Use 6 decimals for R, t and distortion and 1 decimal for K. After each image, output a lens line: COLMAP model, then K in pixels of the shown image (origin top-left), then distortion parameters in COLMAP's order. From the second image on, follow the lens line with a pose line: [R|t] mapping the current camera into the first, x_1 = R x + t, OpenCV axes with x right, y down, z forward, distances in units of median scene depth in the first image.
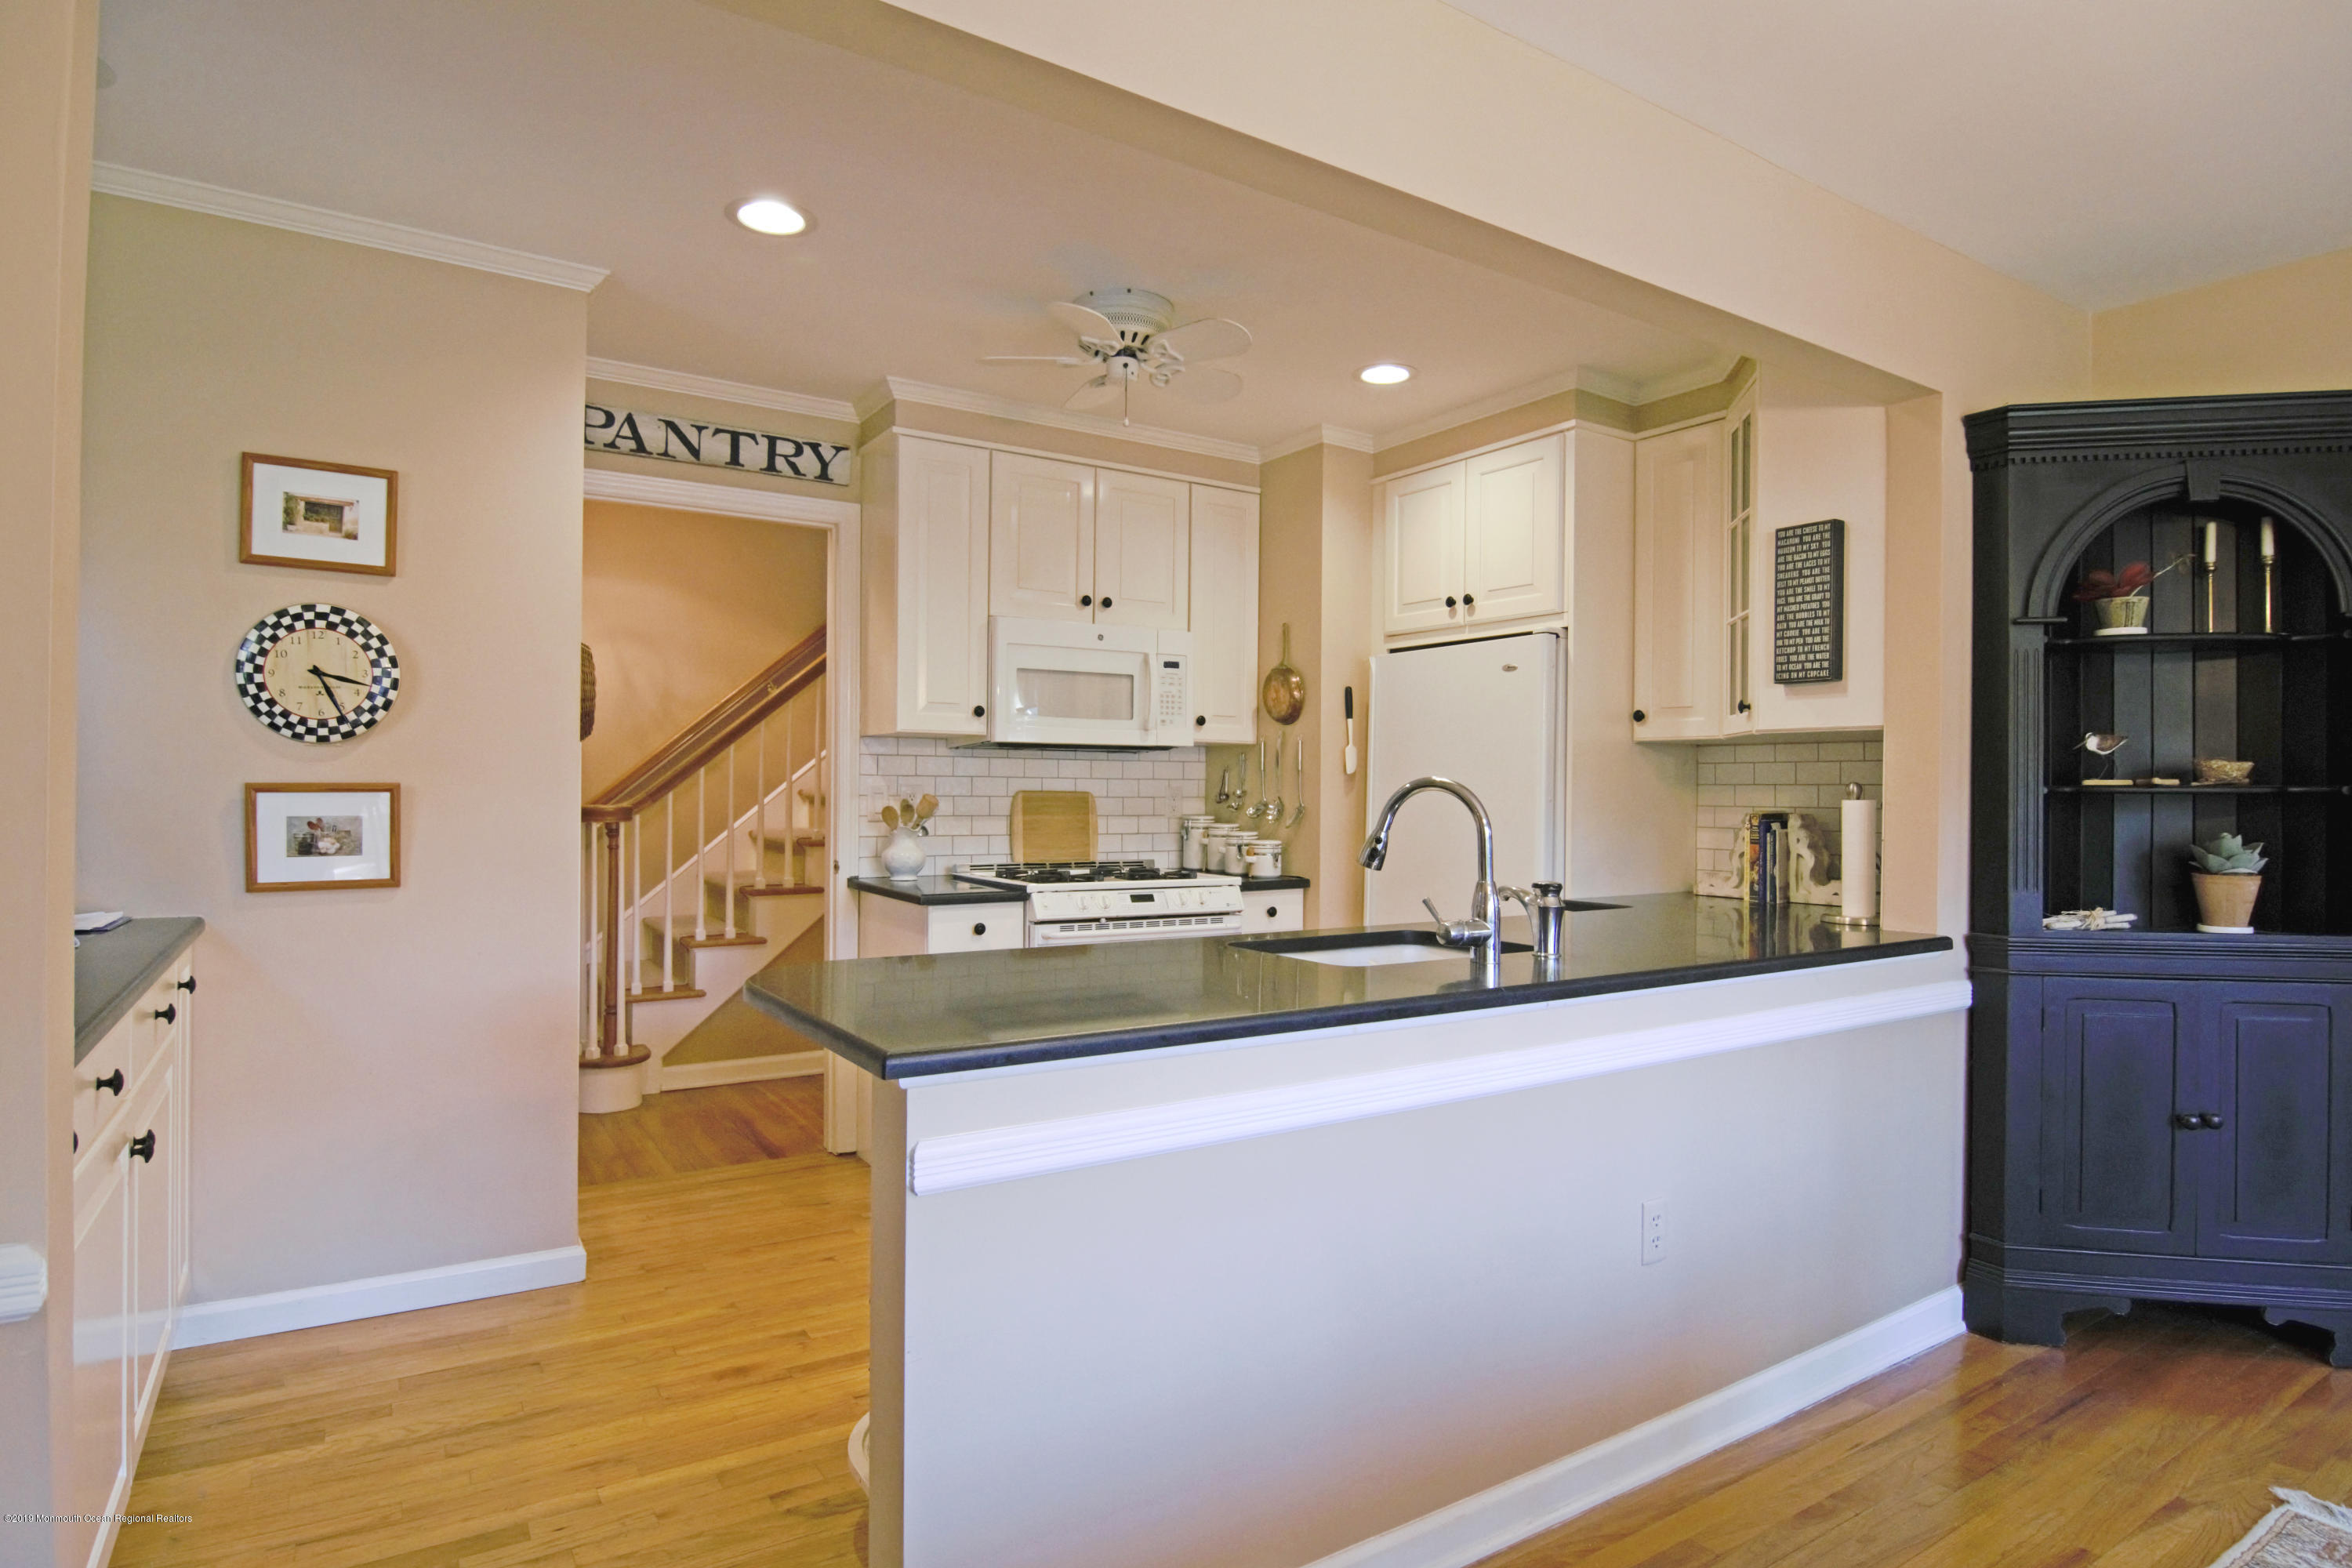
lens RADIAL K [[1264.6, 0, 1174.7], [0, 1264.6, 784.7], [0, 0, 1]] dist [0.001293, 0.000123]
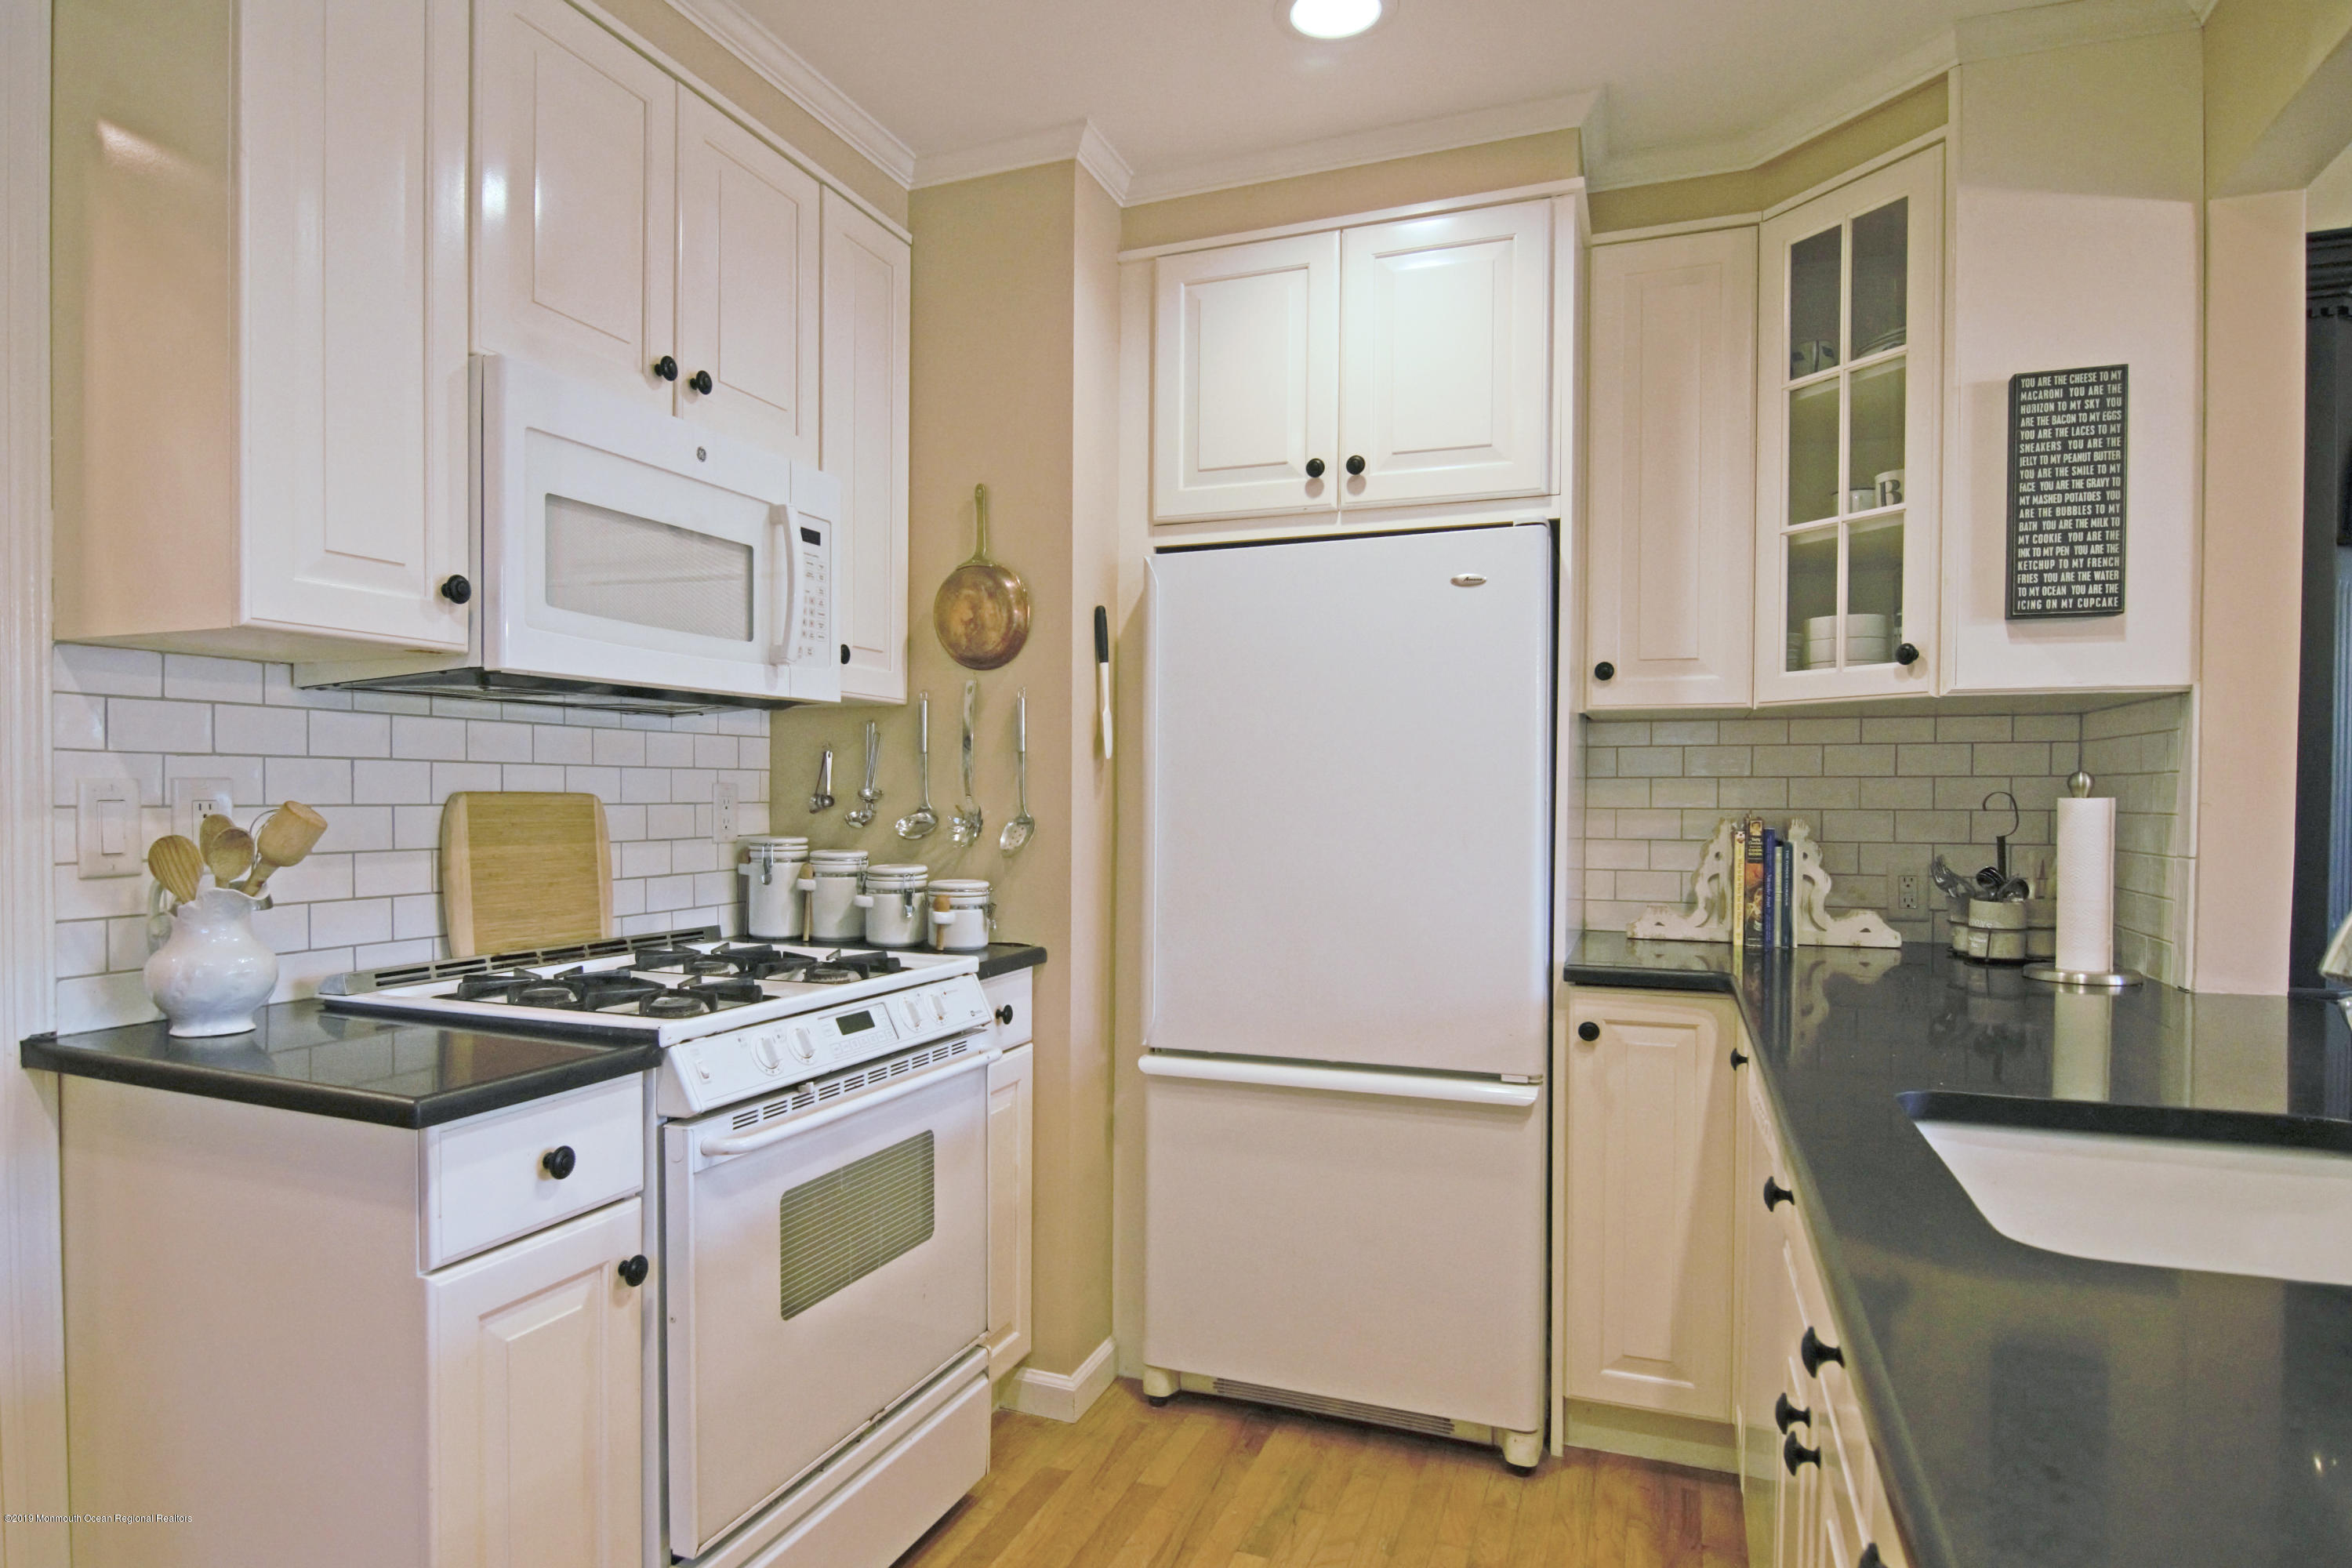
lens RADIAL K [[1387.7, 0, 1151.1], [0, 1387.7, 815.2], [0, 0, 1]] dist [-0.005164, -0.001334]
pose [[0.826681, -0.014352, 0.562488, -0.218255], [0.001635, 0.999732, 0.023105, 0.002606], [-0.562668, -0.018181, 0.826483, 0.517804]]
